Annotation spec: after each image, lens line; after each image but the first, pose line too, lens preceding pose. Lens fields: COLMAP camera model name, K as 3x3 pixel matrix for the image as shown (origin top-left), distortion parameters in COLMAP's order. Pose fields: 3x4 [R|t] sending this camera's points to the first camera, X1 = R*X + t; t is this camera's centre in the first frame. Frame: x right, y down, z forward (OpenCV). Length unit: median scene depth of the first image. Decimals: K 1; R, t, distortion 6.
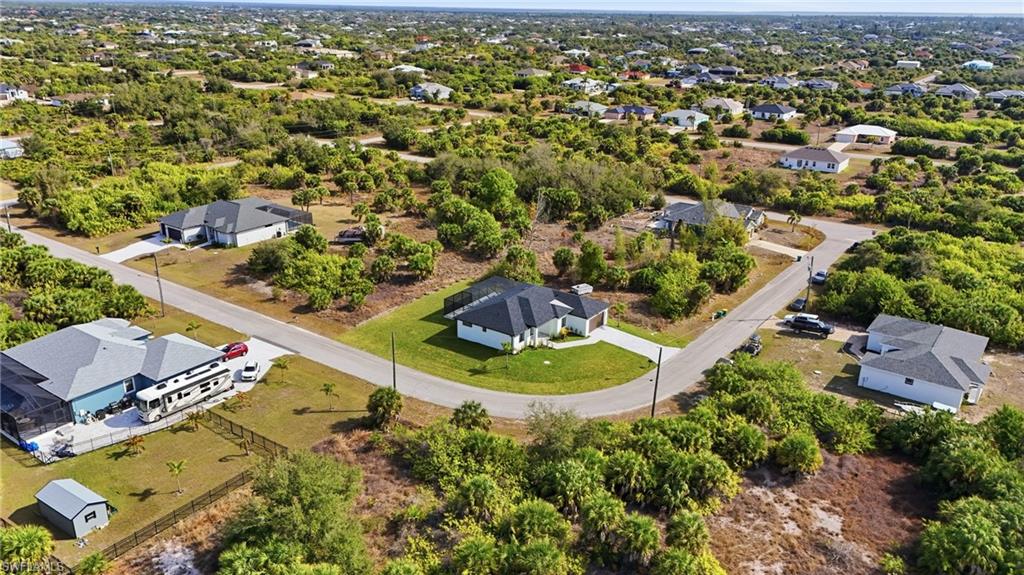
lens RADIAL K [[749.4, 0, 512.0], [0, 749.4, 287.5], [0, 0, 1]] dist [0.086775, -0.090019]
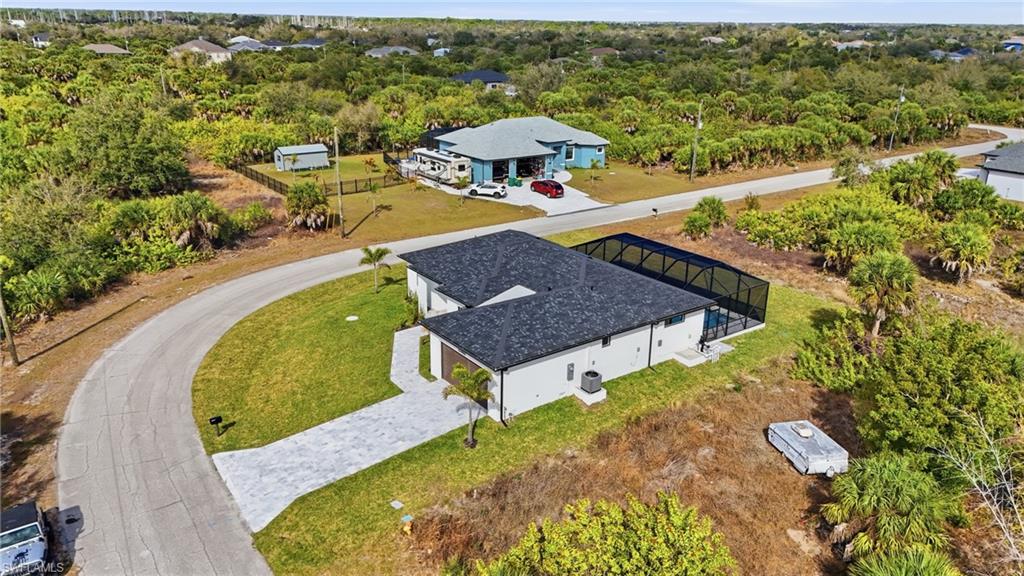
lens RADIAL K [[749.4, 0, 512.0], [0, 749.4, 288.0], [0, 0, 1]] dist [0.086775, -0.090019]
pose [[-0.316946, 0.298902, -0.900113, 0.393693], [-0.348943, 0.845728, 0.403711, -0.131698], [0.881920, 0.442043, -0.163751, 1.028081]]
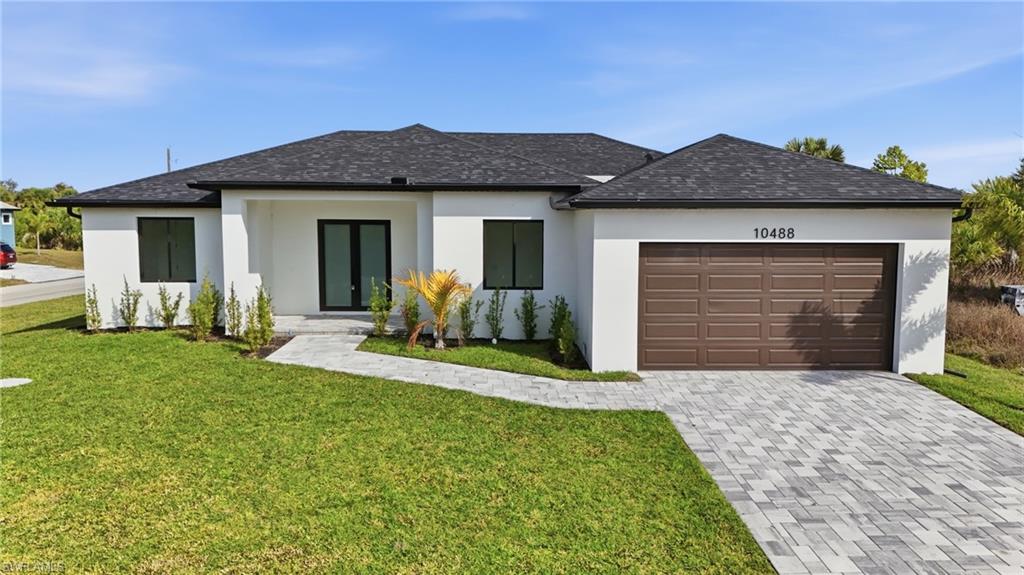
lens RADIAL K [[749.4, 0, 512.0], [0, 749.4, 287.5], [0, 0, 1]] dist [0.086775, -0.090019]
pose [[0.607158, 0.052776, -0.792827, 0.178950], [-0.272879, 0.950956, -0.145672, 0.070418], [0.746255, 0.304792, 0.591781, 0.868971]]
